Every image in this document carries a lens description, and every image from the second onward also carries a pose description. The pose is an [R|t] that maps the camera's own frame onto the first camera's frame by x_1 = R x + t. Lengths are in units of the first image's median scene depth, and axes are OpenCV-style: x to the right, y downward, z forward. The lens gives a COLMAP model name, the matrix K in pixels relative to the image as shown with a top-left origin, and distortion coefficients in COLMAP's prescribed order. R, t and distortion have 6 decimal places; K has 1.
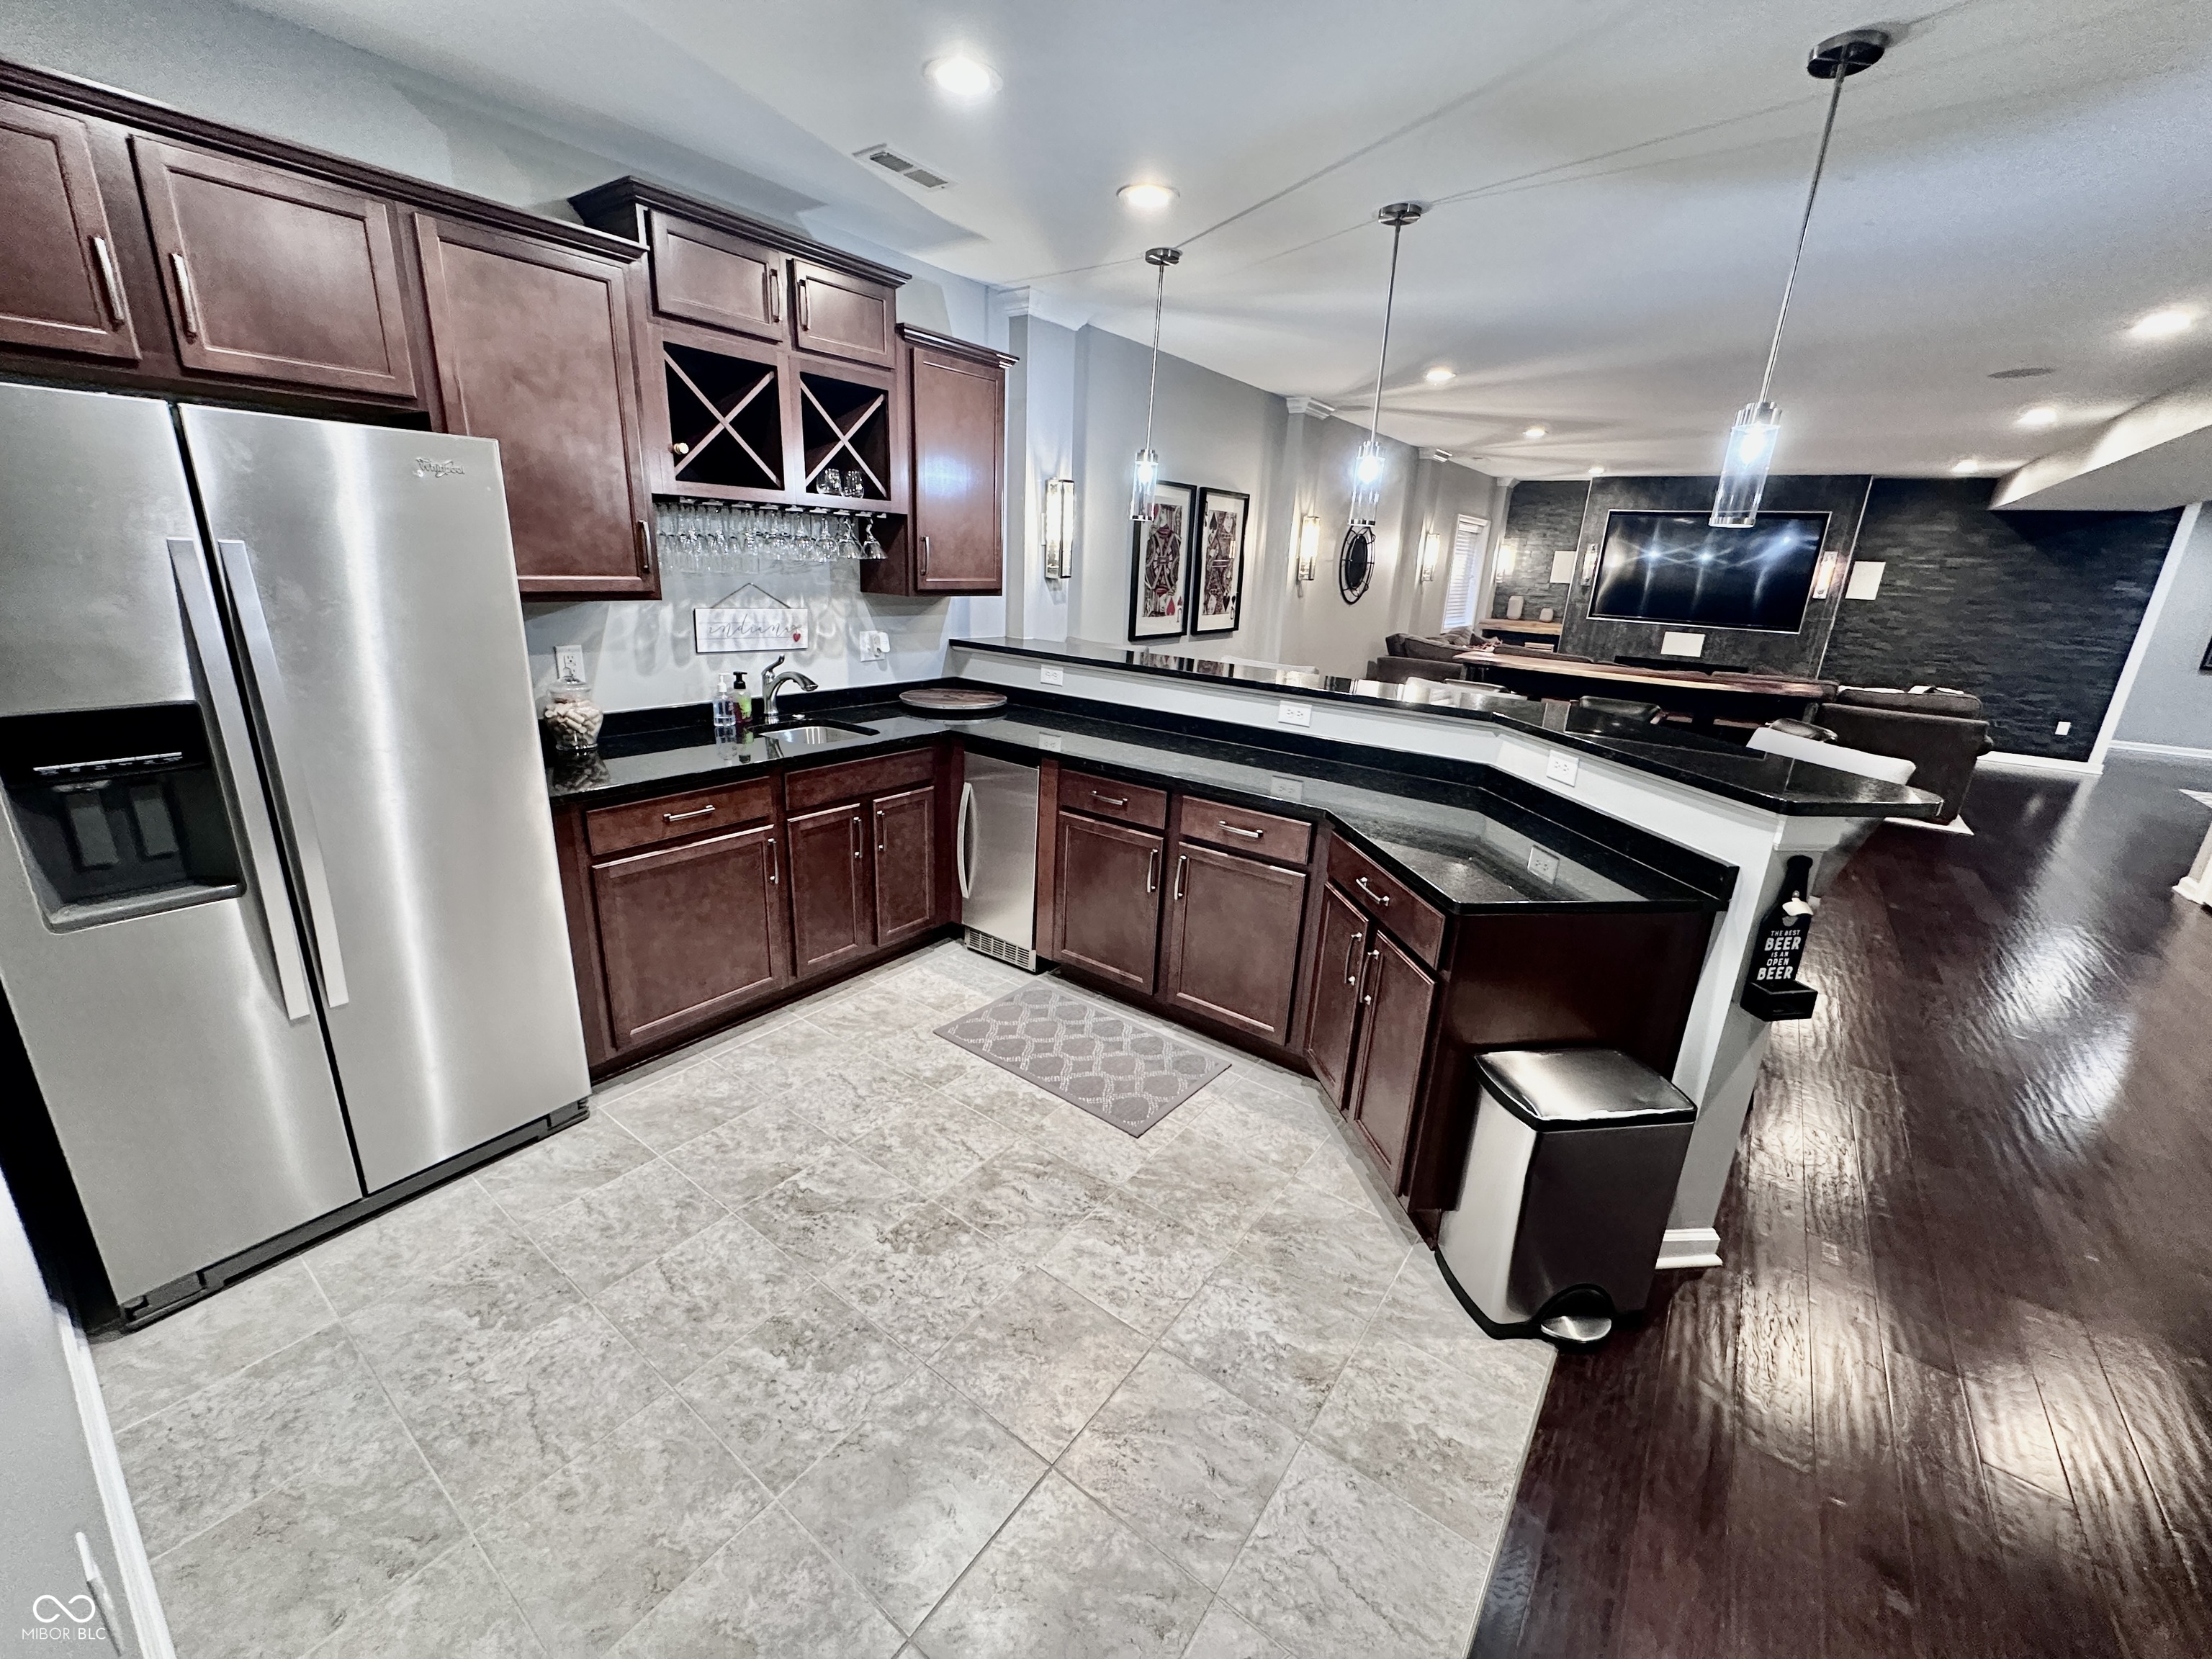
lens RADIAL K [[876.7, 0, 1104.7], [0, 876.7, 823.2], [0, 0, 1]] dist [-0.000686, 0.000089]
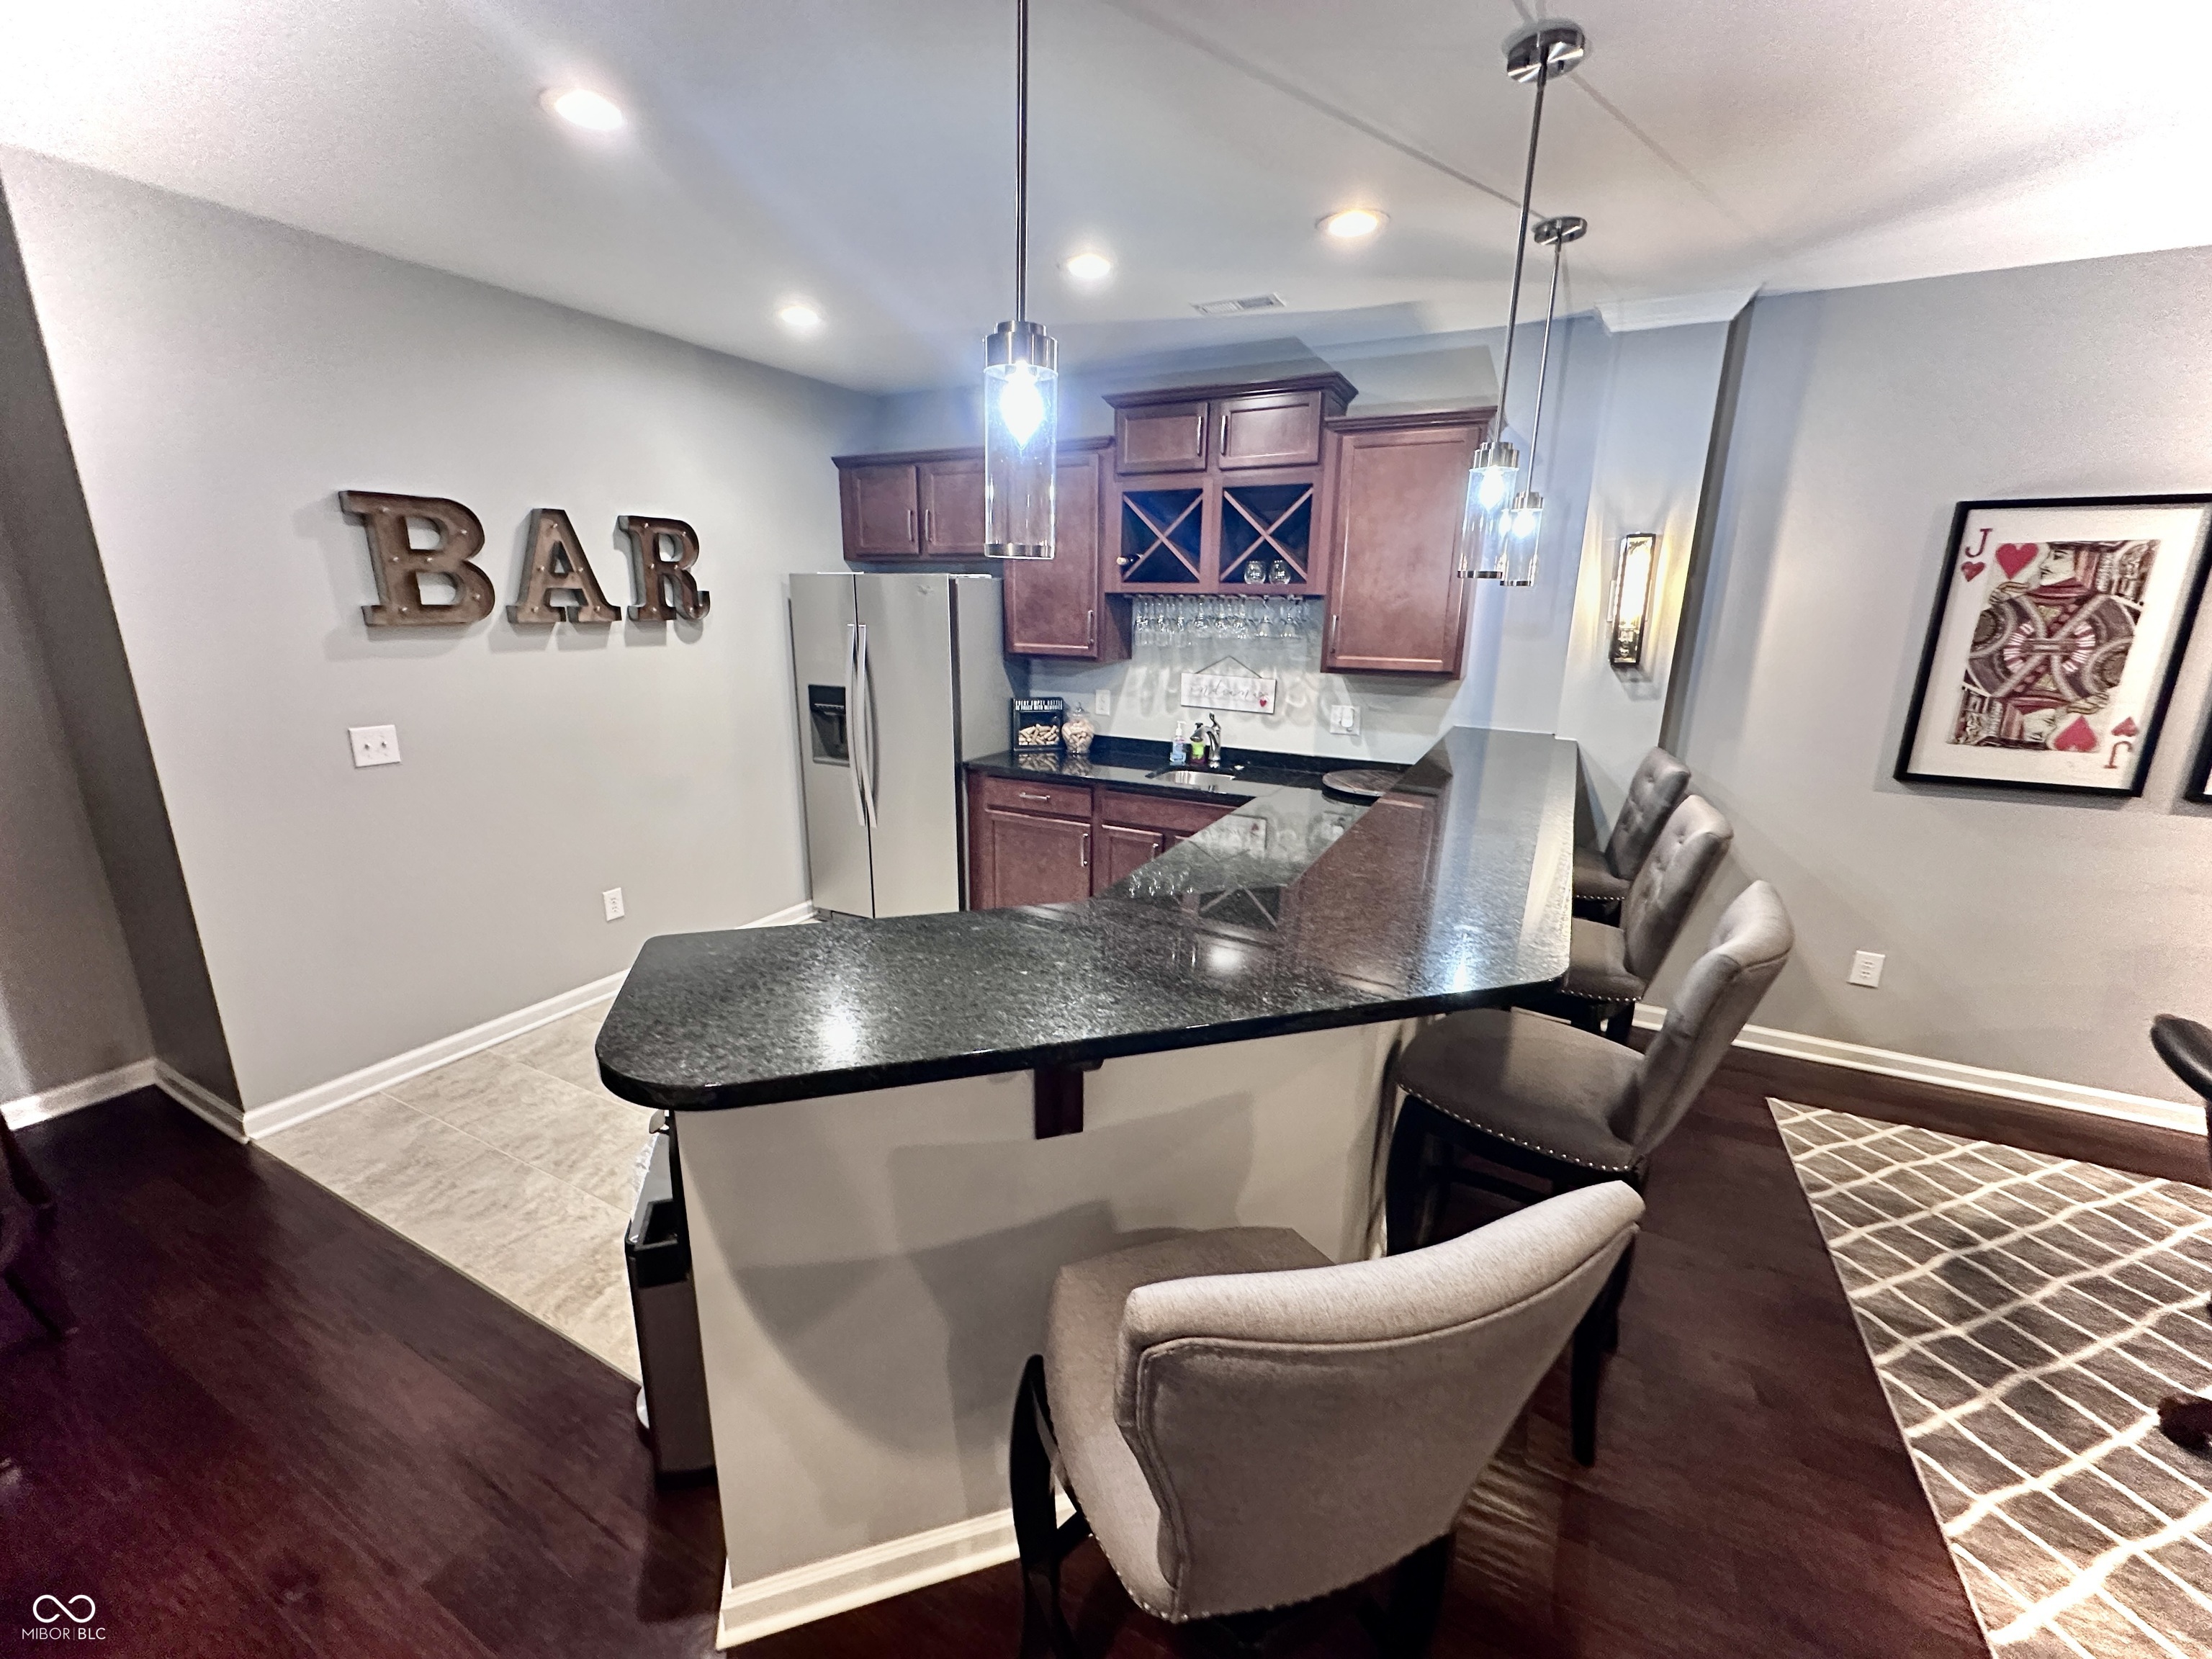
lens RADIAL K [[869.9, 0, 1106.0], [0, 869.9, 829.5], [0, 0, 1]] dist [-0.001317, -0.000275]
pose [[0.176814, 0.212315, -0.961072, 0.765715], [-0.293325, 0.943453, 0.154458, -0.171372], [0.939519, 0.254596, 0.229093, 0.583743]]
